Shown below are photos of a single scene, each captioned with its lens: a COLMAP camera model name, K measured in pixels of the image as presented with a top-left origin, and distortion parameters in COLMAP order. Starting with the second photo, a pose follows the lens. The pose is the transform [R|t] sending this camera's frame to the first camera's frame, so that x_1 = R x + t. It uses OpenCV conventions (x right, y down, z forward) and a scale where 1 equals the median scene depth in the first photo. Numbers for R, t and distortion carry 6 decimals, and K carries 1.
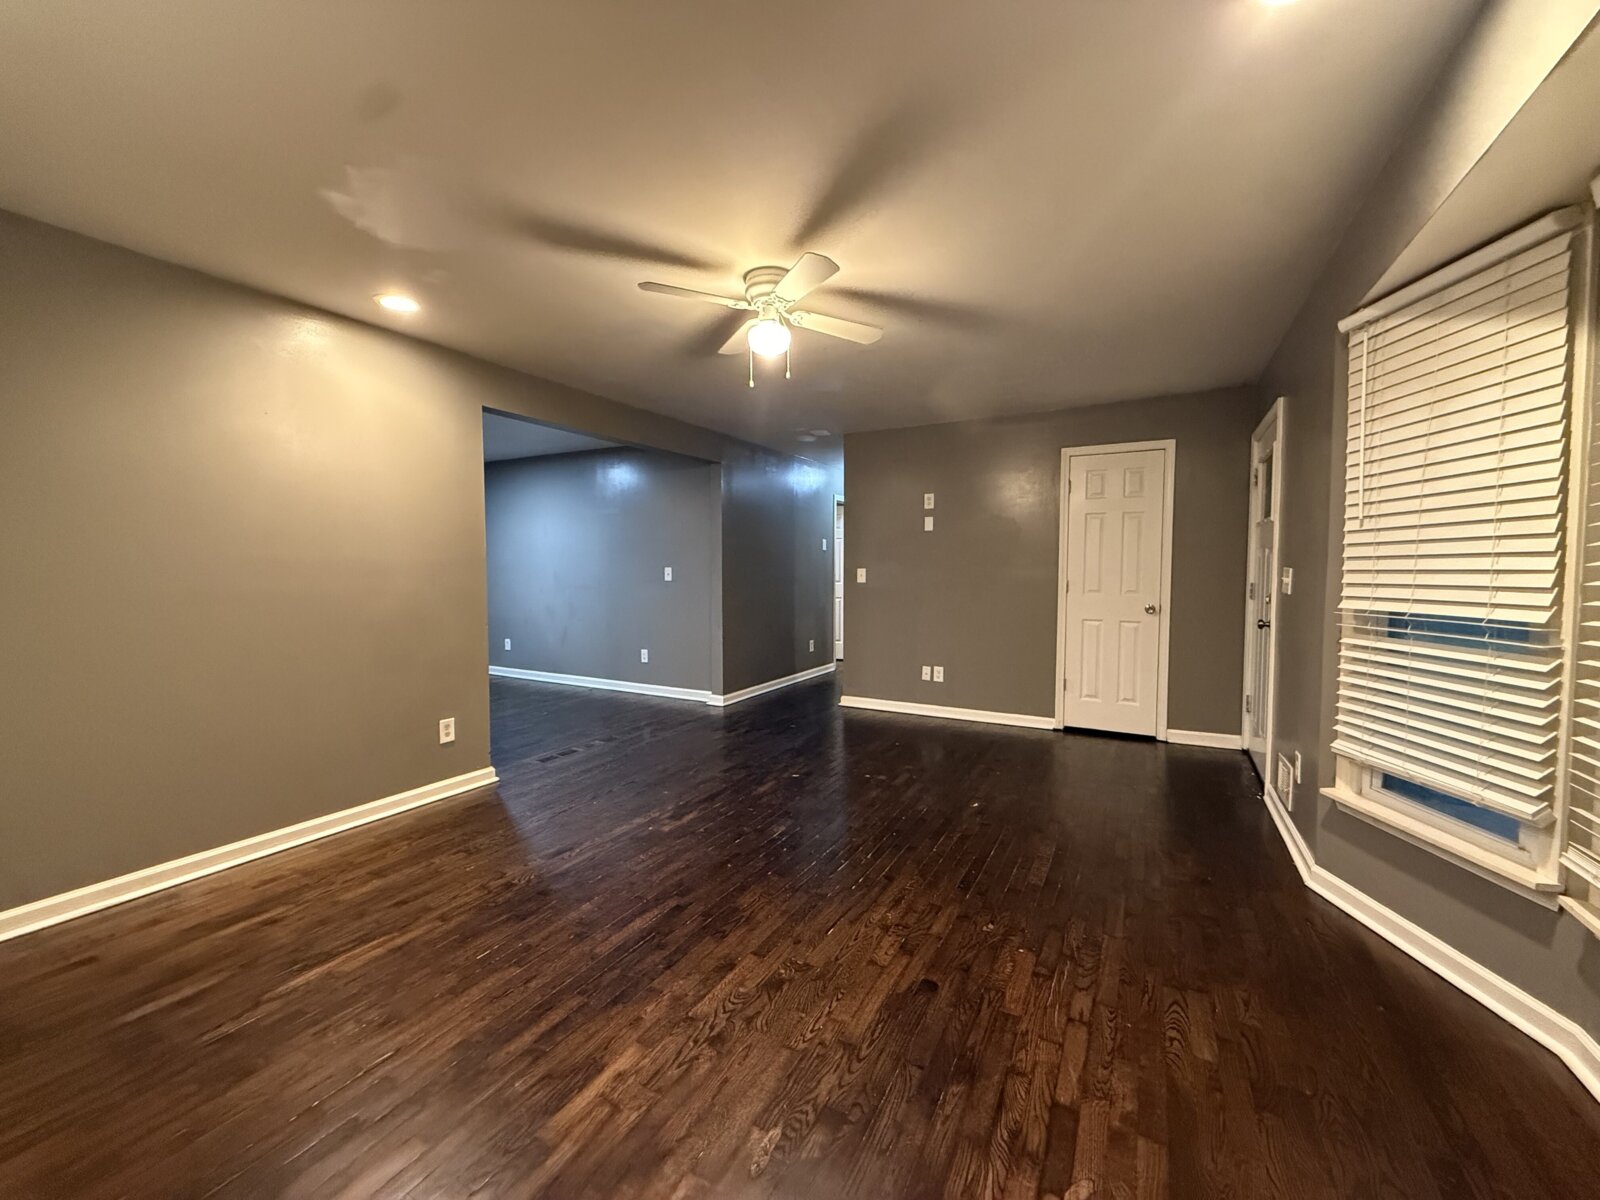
lens RADIAL K [[632.7, 0, 798.3], [0, 632.7, 598.7], [0, 0, 1]] dist [-0.000161, -0.000722]
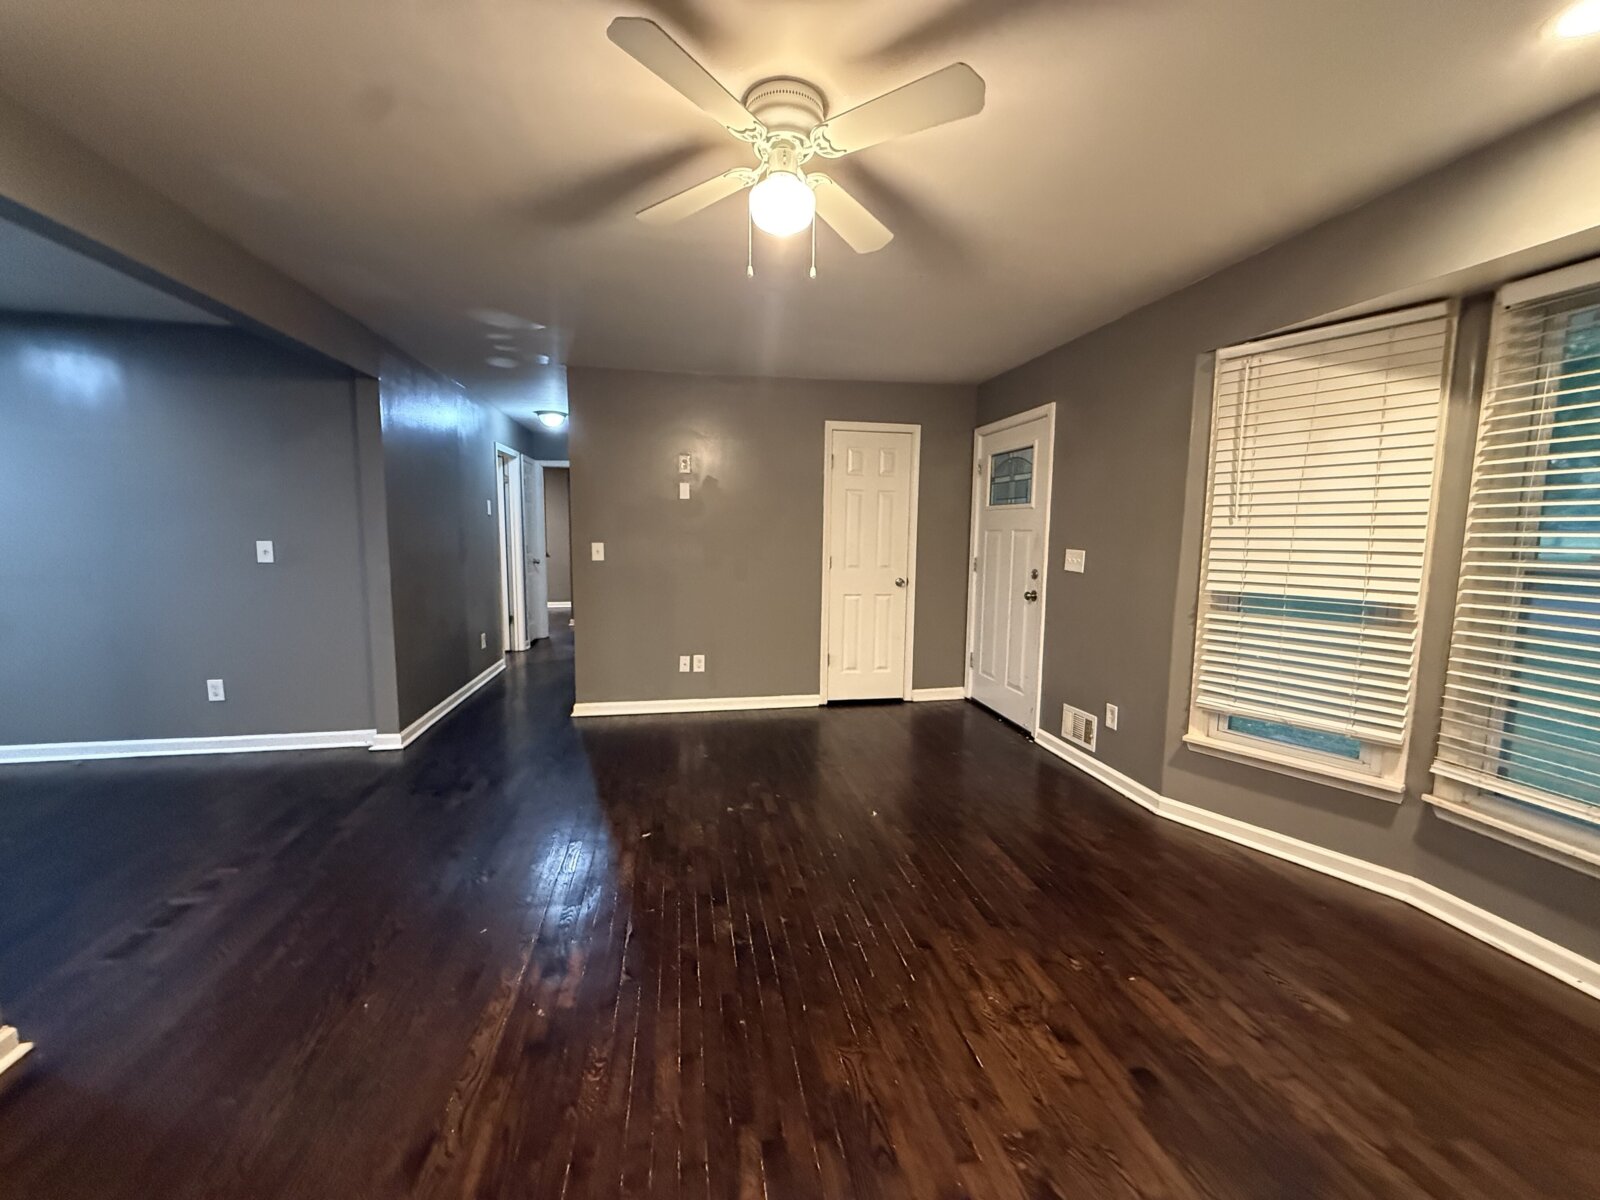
lens RADIAL K [[632.7, 0, 797.9], [0, 632.7, 598.0], [0, 0, 1]] dist [-0.000161, -0.000722]
pose [[0.773475, -0.059304, 0.631046, -0.319087], [0.020699, 0.997446, 0.068367, -0.041852], [-0.633489, -0.039818, 0.772727, 0.337145]]
